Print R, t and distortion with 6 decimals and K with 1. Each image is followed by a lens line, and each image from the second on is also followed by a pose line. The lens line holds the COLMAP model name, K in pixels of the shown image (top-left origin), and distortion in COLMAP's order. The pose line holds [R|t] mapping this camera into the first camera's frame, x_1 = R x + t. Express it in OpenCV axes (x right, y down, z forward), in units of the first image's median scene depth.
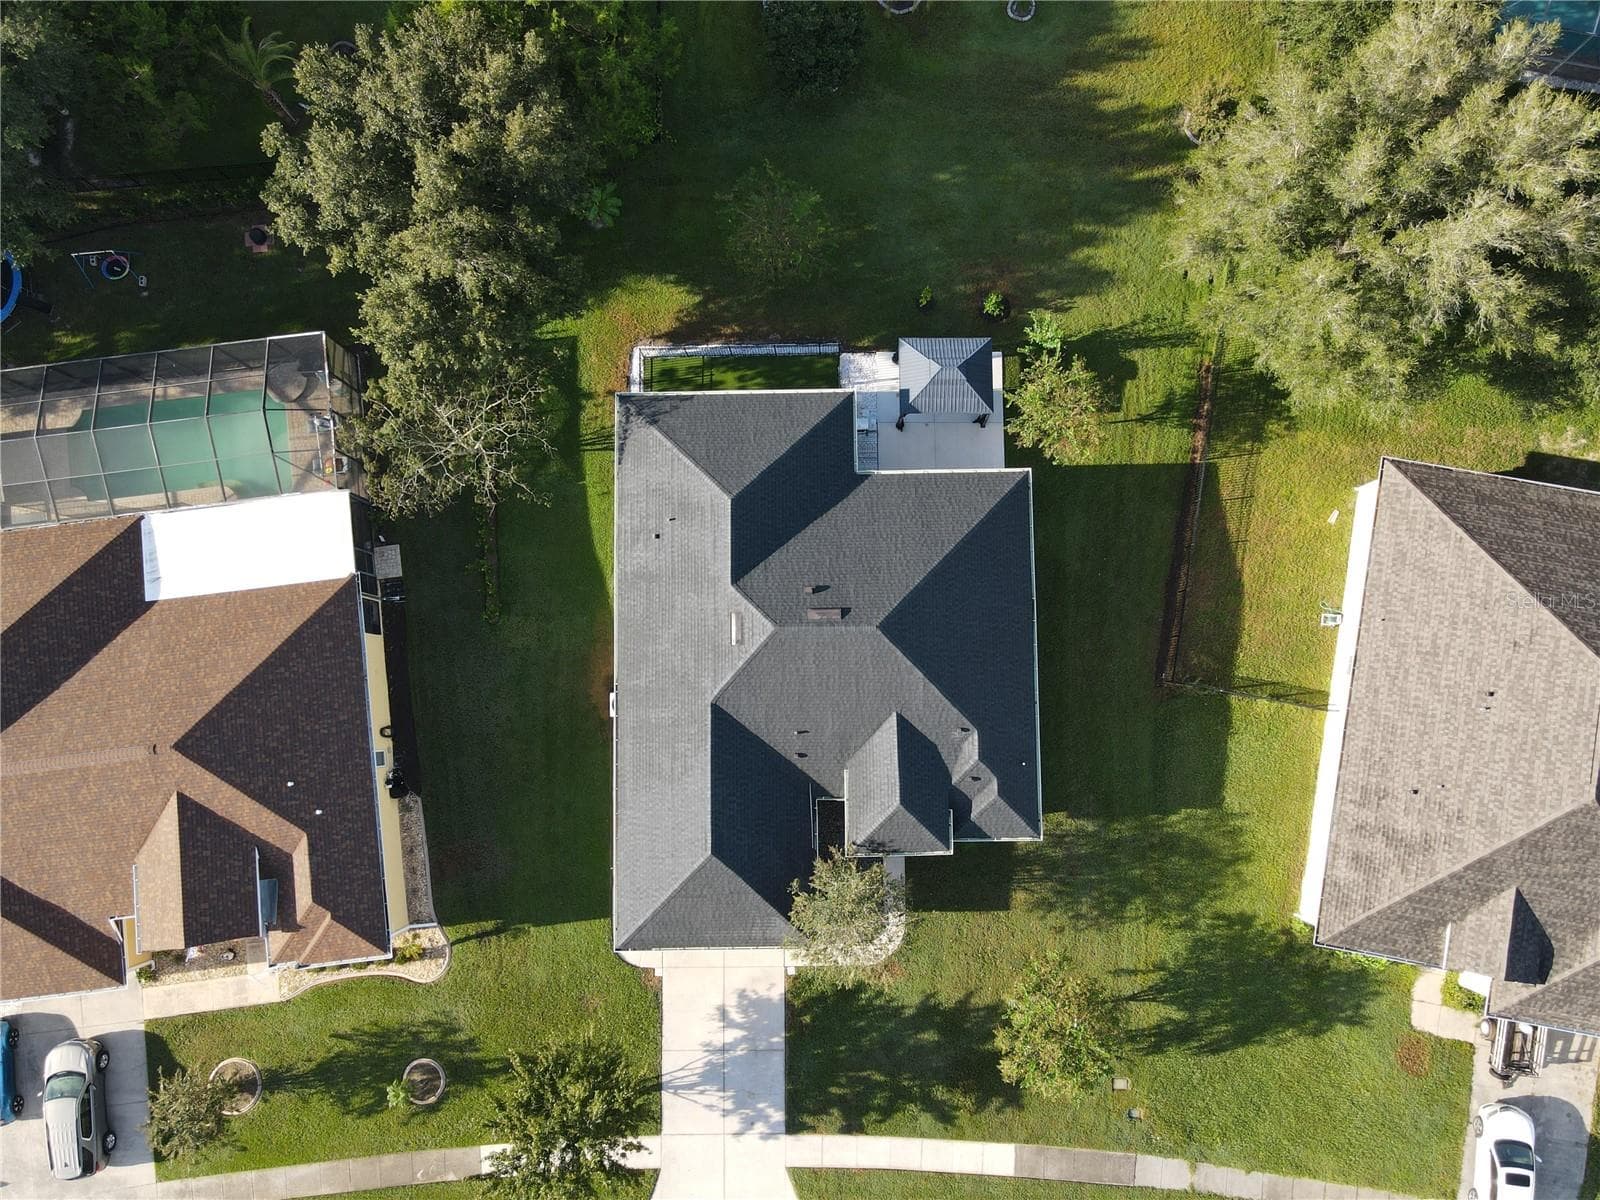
lens RADIAL K [[1206.6, 0, 800.0], [0, 1206.6, 600.0], [0, 0, 1]] dist [0.009473, 0.010625]
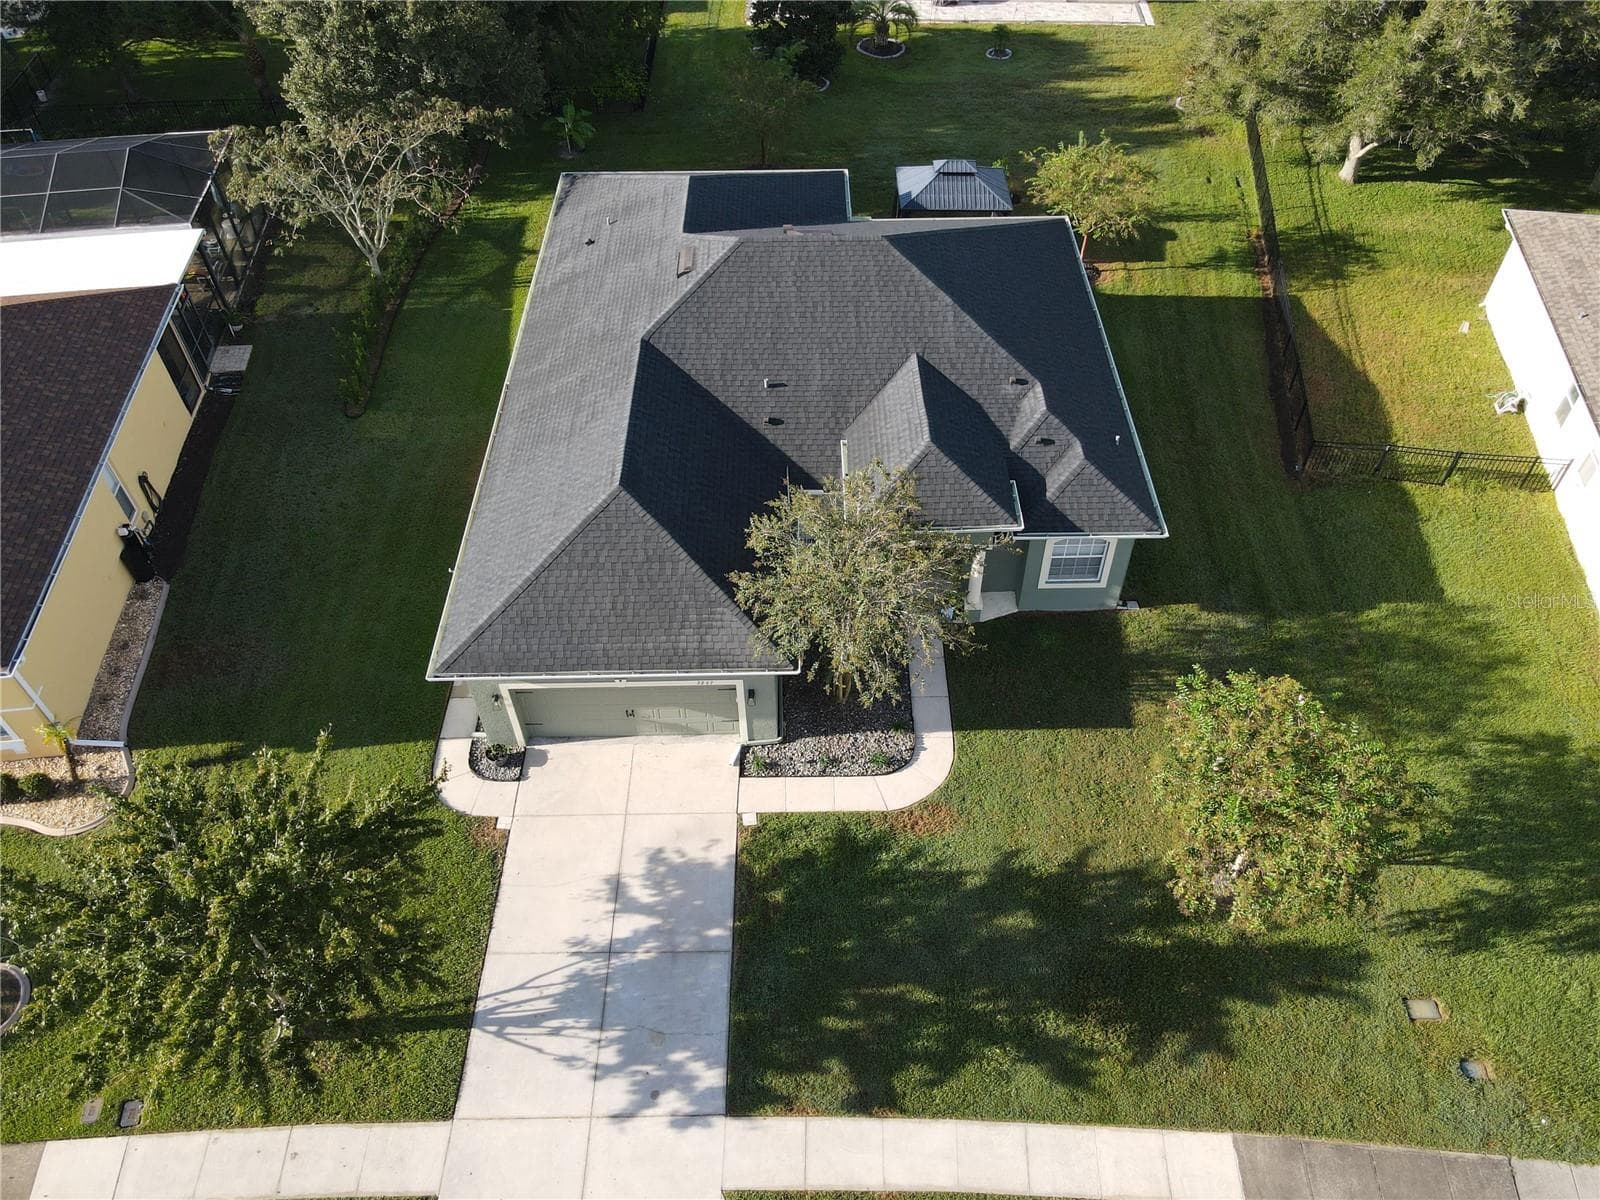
lens RADIAL K [[1206.6, 0, 800.0], [0, 1206.6, 600.0], [0, 0, 1]] dist [0.009473, 0.010625]
pose [[0.999961, 0.007969, 0.003918, 0.012442], [-0.003783, 0.781480, -0.623918, 0.572216], [-0.008034, 0.623879, 0.781480, 0.518296]]
